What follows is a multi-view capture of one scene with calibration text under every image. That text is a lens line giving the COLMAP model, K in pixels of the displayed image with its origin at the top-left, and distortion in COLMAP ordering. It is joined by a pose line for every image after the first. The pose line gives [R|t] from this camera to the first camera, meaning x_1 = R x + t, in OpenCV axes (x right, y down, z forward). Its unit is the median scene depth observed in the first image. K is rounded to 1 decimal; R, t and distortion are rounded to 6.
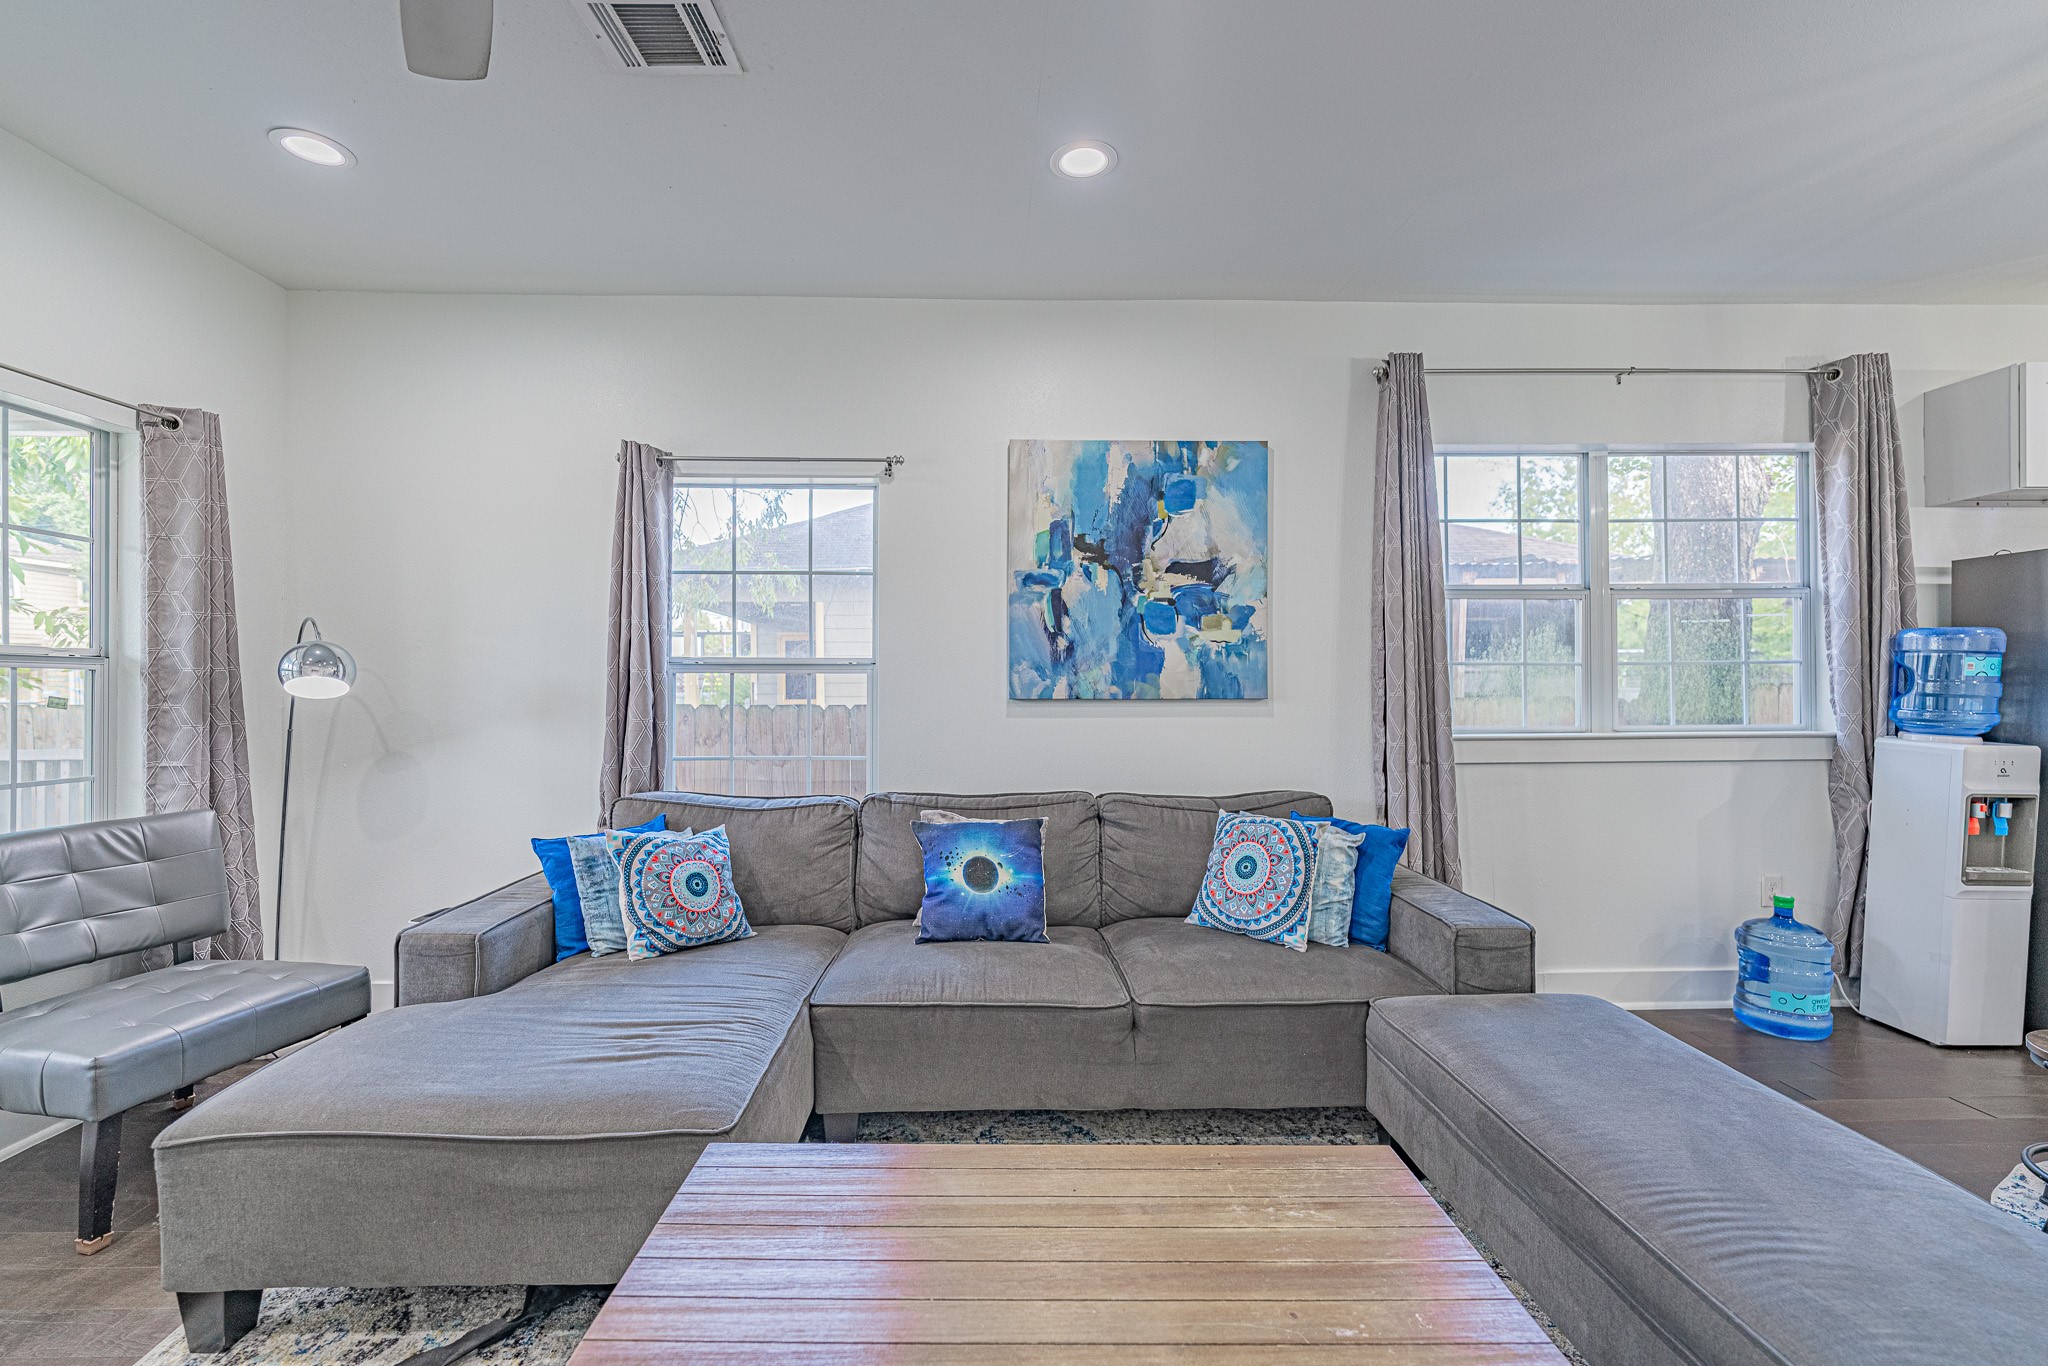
lens RADIAL K [[849.5, 0, 1033.9], [0, 849.5, 690.4], [0, 0, 1]] dist [0.000934, -0.000172]
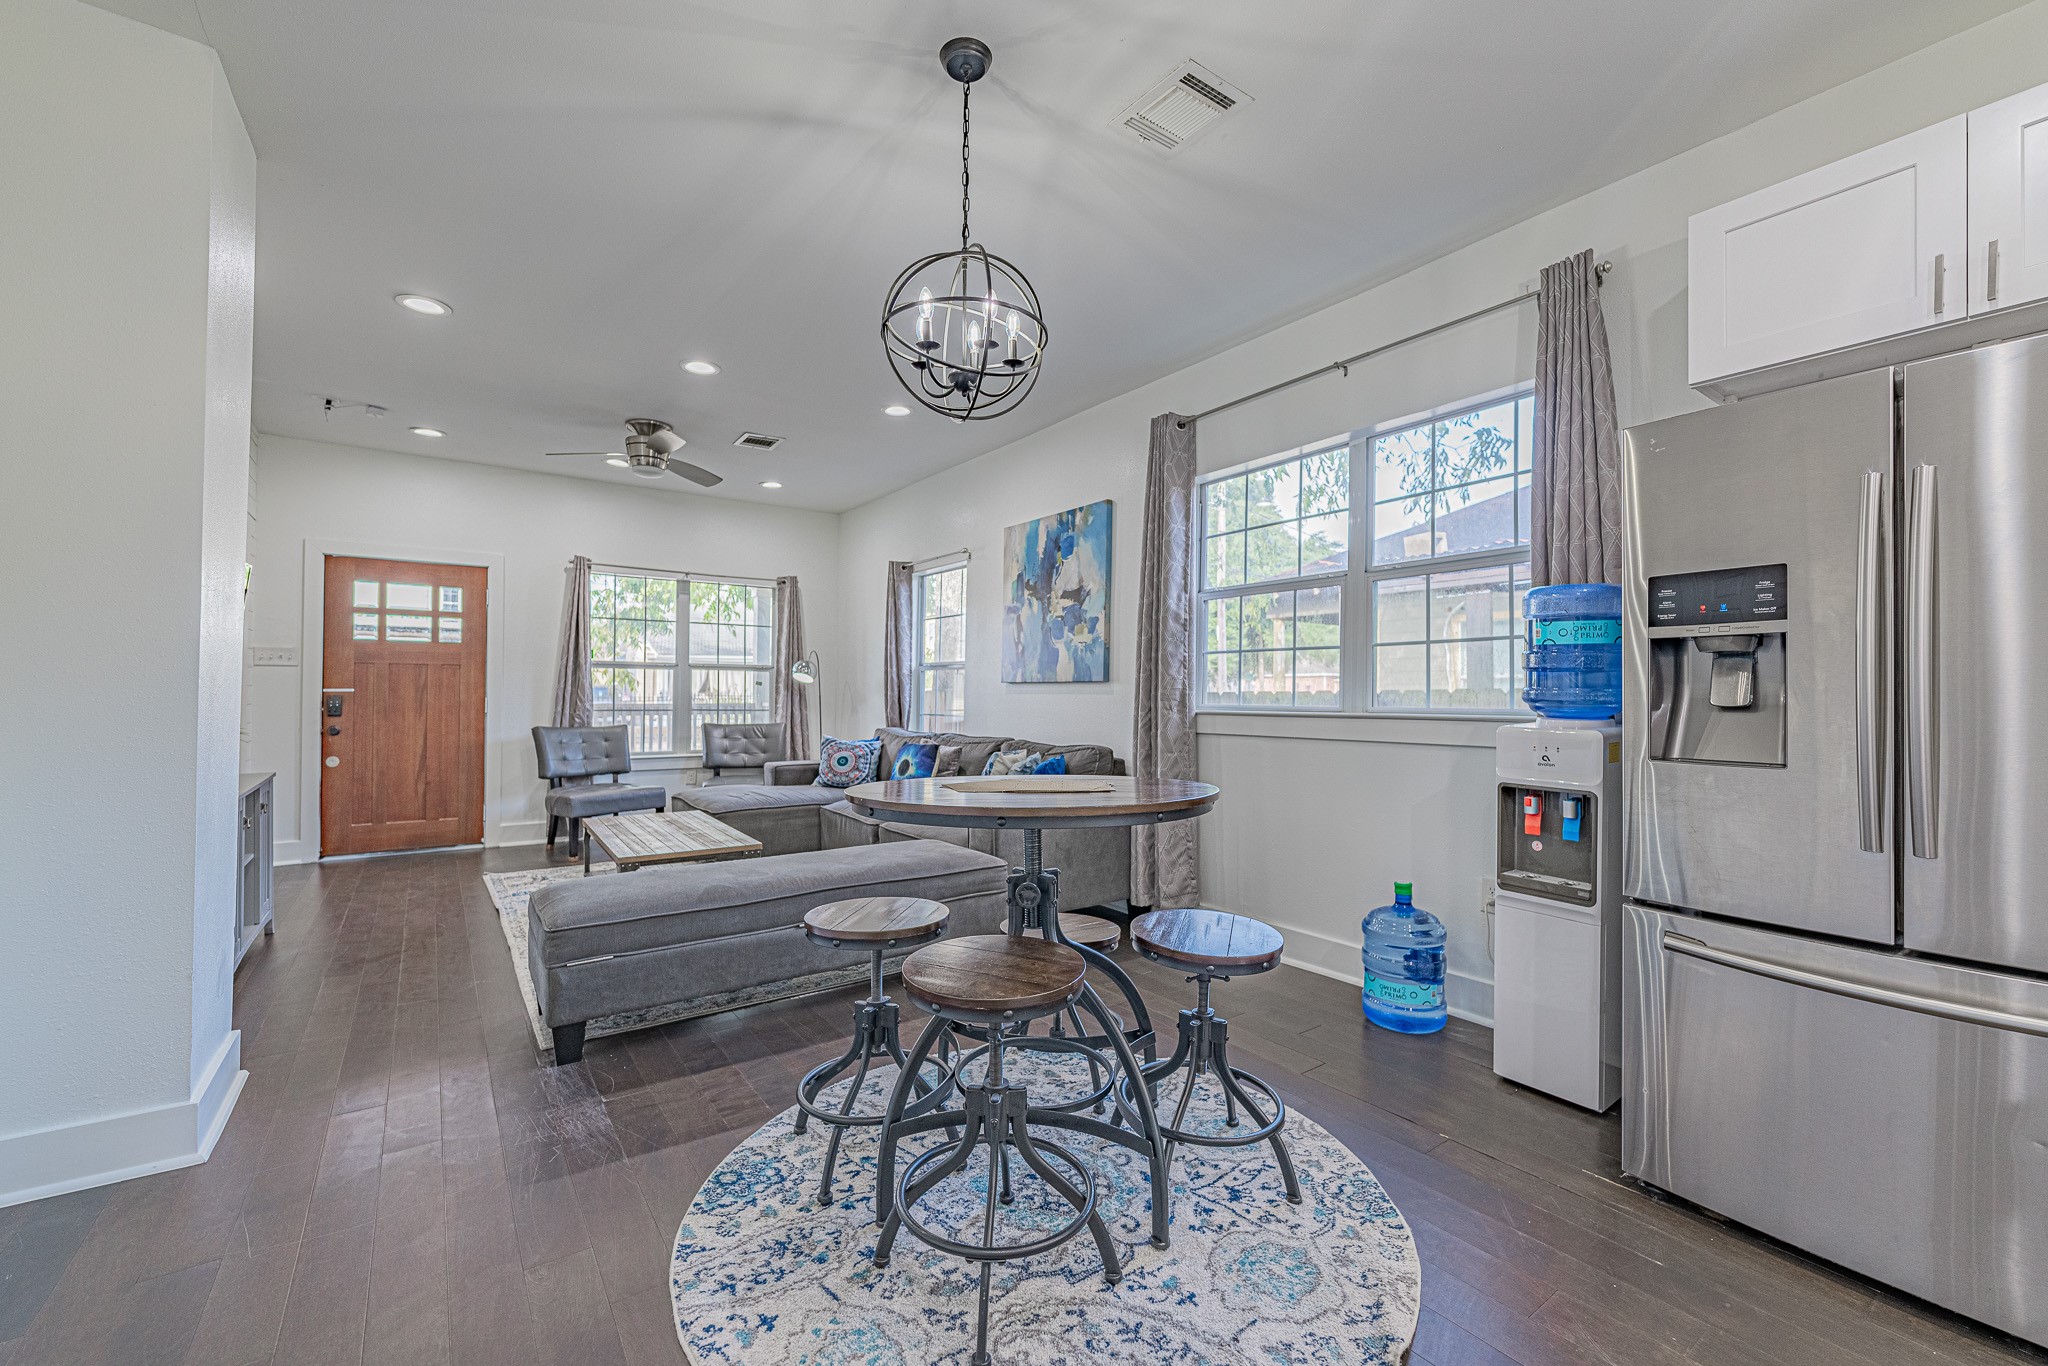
lens RADIAL K [[827.1, 0, 1022.8], [0, 827.1, 688.3], [0, 0, 1]] dist [0.001012, -0.000339]
pose [[0.559585, -0.000161, -0.828773, 1.347082], [-0.012414, 0.999886, -0.008575, 0.035260], [0.828680, 0.015087, 0.559520, 0.118416]]
